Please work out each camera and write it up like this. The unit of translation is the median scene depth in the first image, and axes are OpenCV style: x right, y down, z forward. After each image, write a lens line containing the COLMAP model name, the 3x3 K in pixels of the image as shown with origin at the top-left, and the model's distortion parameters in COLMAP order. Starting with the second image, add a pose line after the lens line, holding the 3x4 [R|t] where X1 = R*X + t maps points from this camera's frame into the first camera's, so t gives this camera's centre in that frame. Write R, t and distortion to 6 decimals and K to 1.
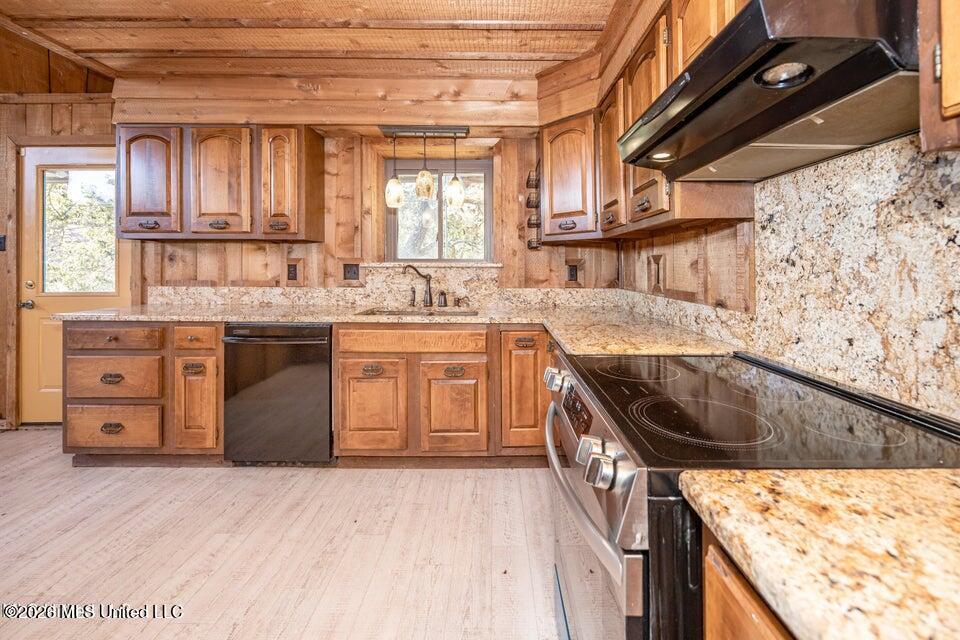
lens RADIAL K [[383.0, 0, 498.4], [0, 383.0, 263.8], [0, 0, 1]] dist [-0.001278, 0.000474]
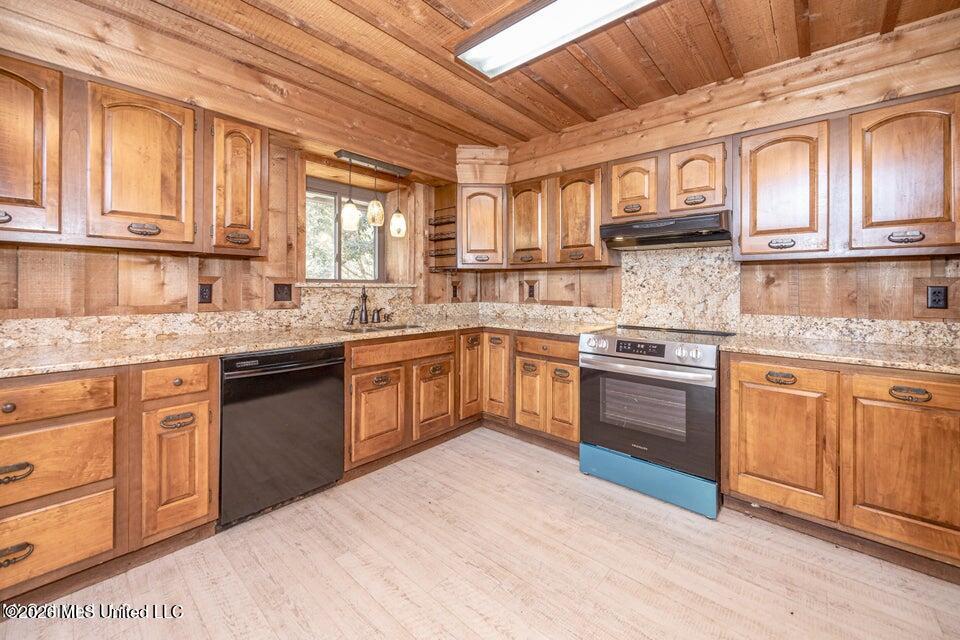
lens RADIAL K [[383.0, 0, 456.1], [0, 383.0, 282.5], [0, 0, 1]] dist [-0.001278, 0.000474]
pose [[0.688489, 0.008598, 0.725196, -0.956163], [-0.008430, 0.999957, -0.003853, -0.003678], [-0.725198, -0.003461, 0.688532, 0.076301]]
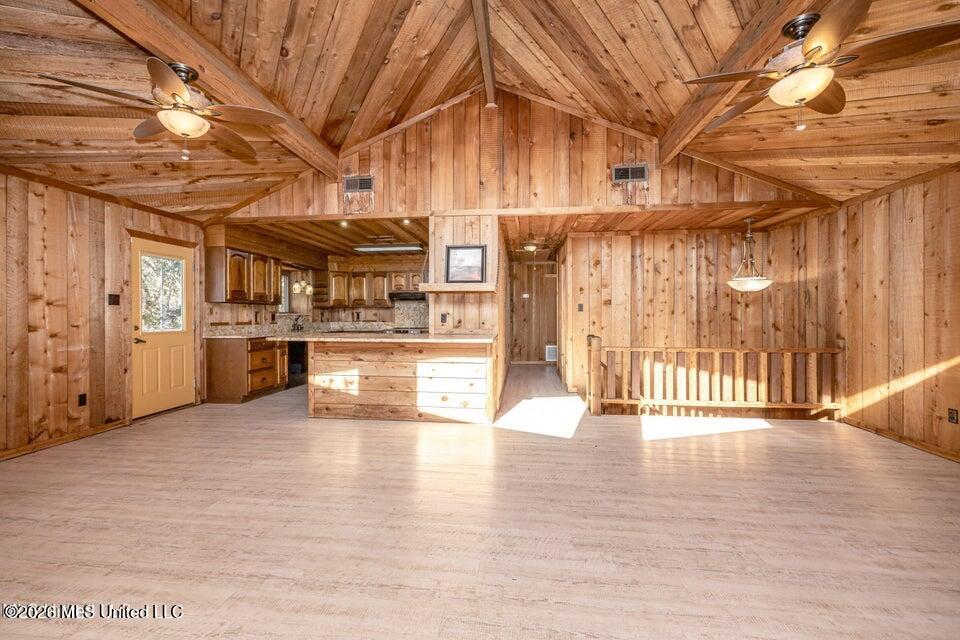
lens RADIAL K [[383.0, 0, 478.5], [0, 383.0, 315.7], [0, 0, 1]] dist [-0.001278, 0.000474]
pose [[0.095971, -0.008911, 0.995344, -3.169583], [-0.004718, 0.999945, 0.009407, -0.023852], [-0.995373, -0.005599, 0.095923, -0.573775]]
